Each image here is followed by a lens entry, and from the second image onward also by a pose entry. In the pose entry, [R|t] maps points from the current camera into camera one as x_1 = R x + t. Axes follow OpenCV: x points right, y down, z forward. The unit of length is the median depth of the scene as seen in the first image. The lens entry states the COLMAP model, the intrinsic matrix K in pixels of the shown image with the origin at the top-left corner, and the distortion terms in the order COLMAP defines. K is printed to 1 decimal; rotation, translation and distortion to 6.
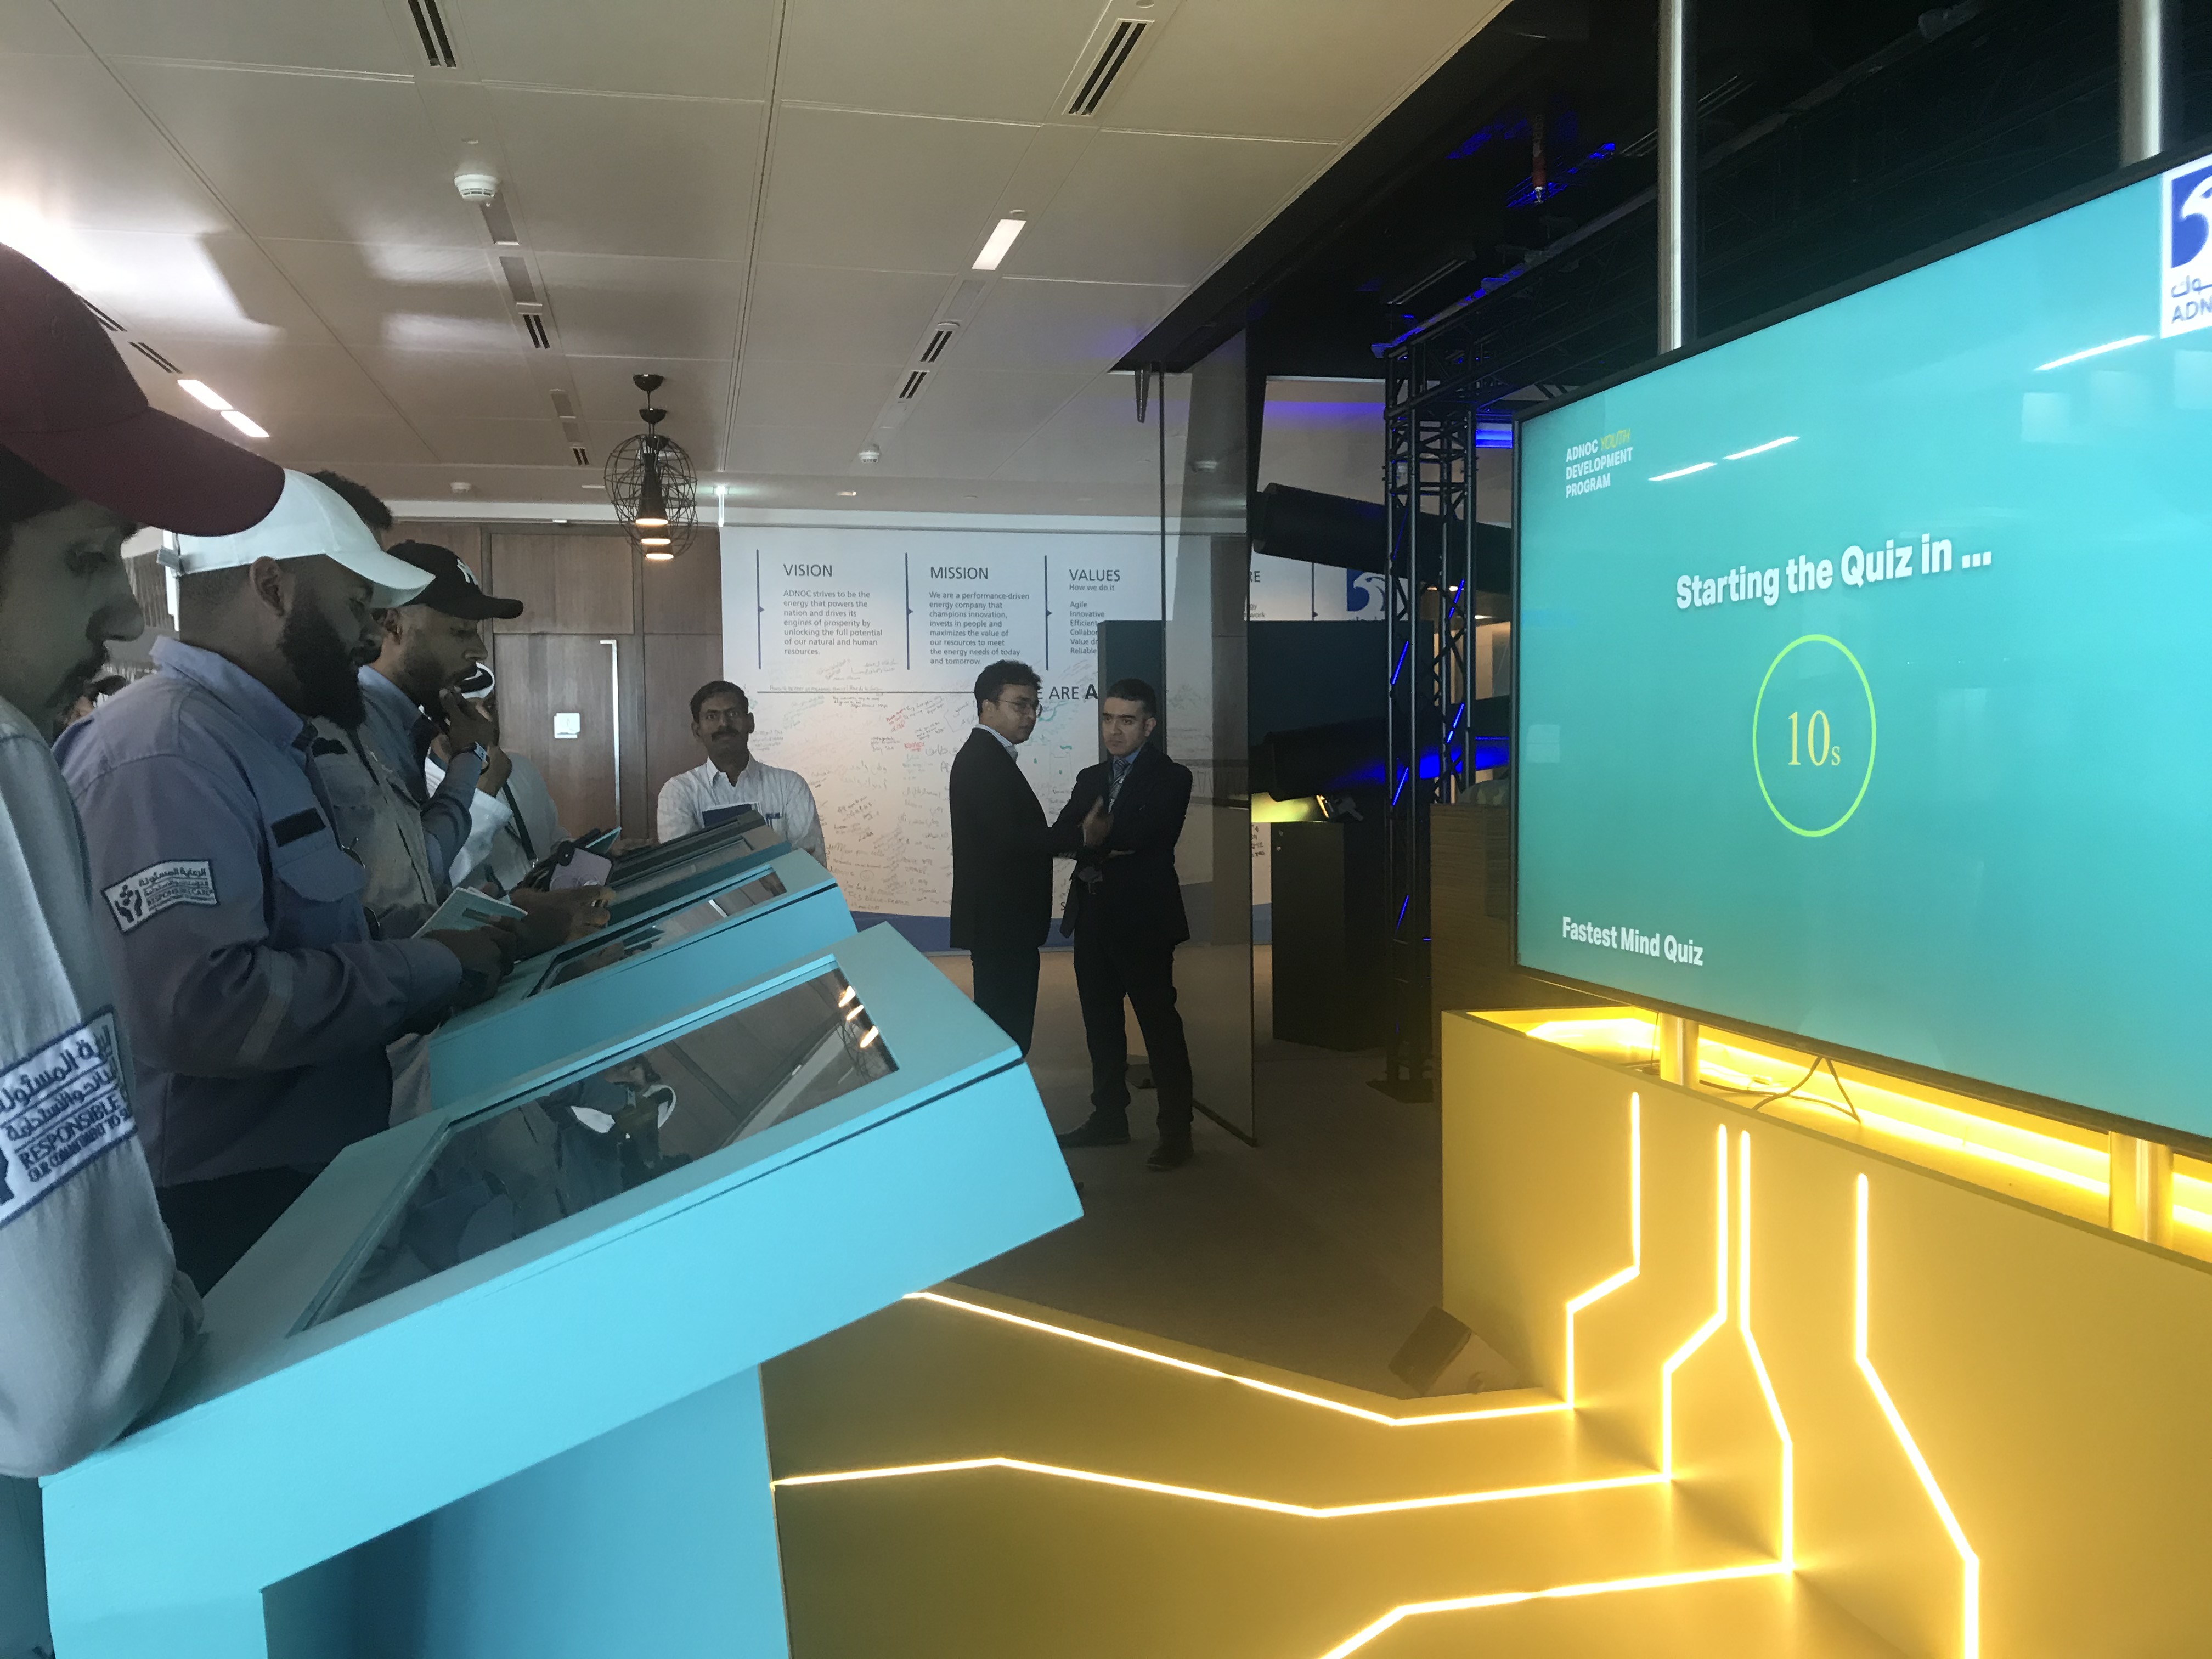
lens RADIAL K [[1862.7, 0, 1104.1], [0, 1862.7, 819.1], [0, 0, 1]] dist [0.047516, -0.047035]
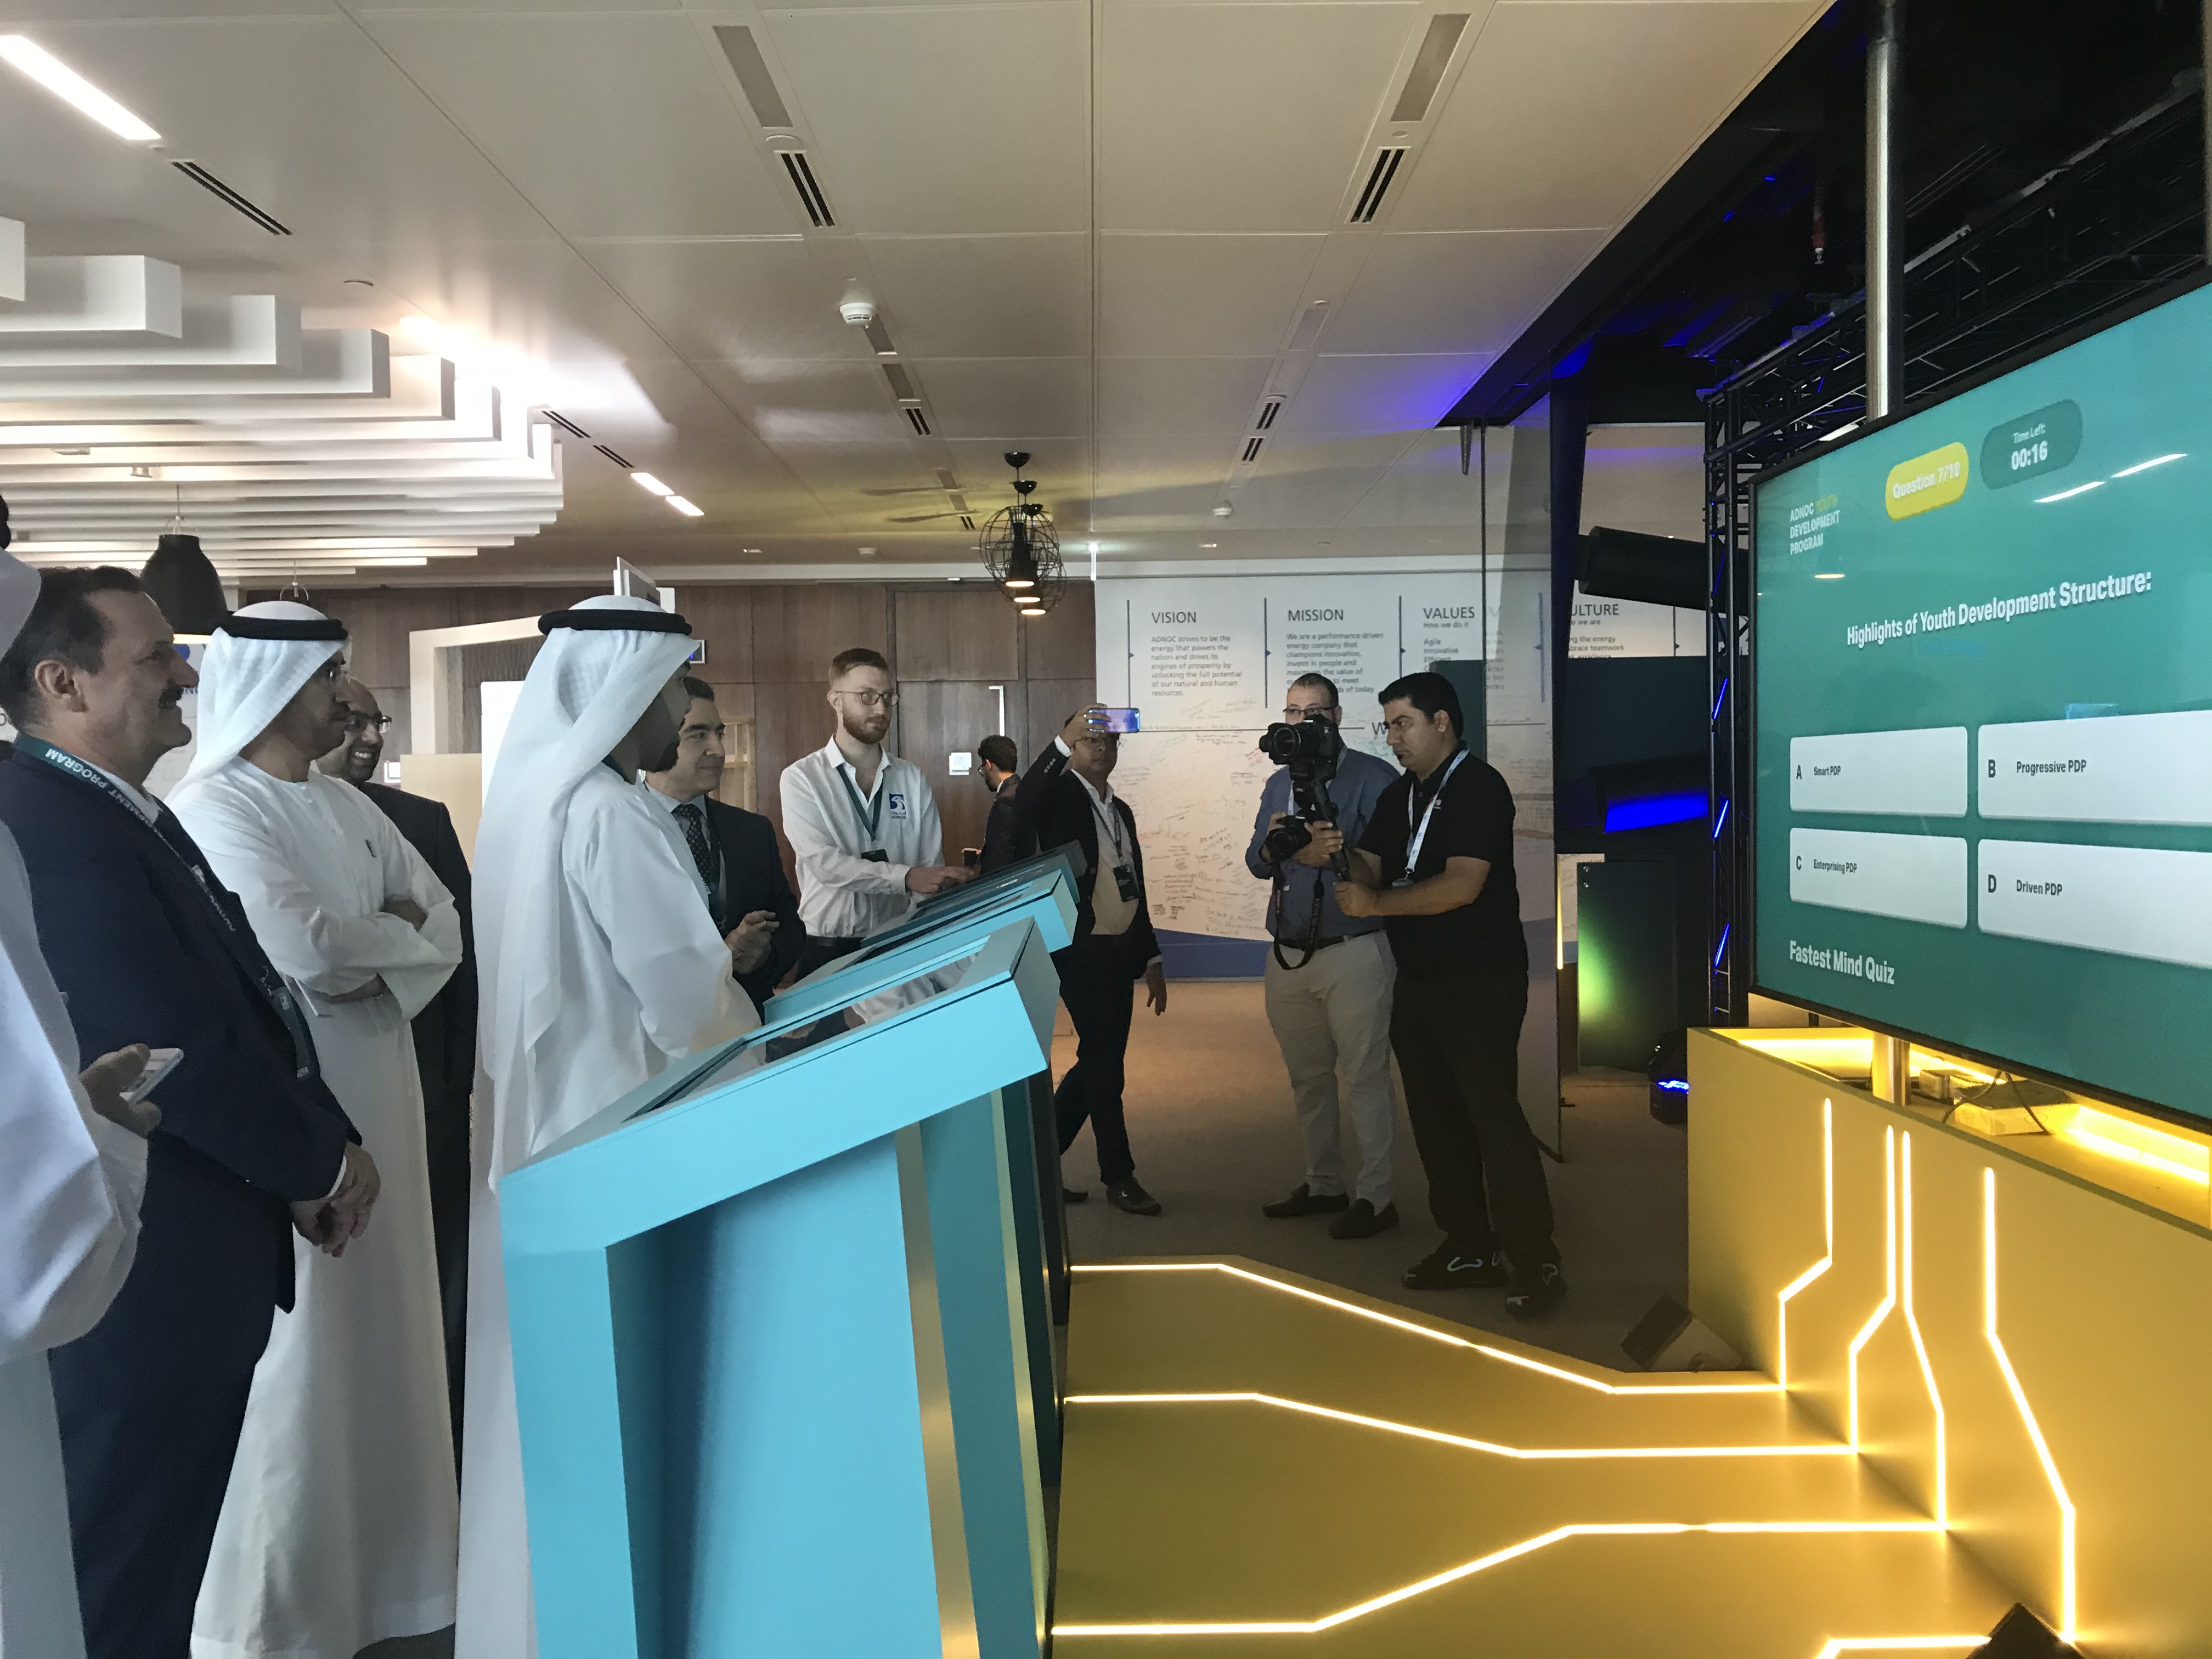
lens RADIAL K [[1862.7, 0, 1113.4], [0, 1862.7, 830.4], [0, 0, 1]] dist [0.047516, -0.047035]
pose [[0.977646, -0.001225, -0.210255, 0.077596], [-0.000911, 0.999949, -0.010062, -0.000283], [0.210257, 0.010028, 0.977595, -0.124664]]
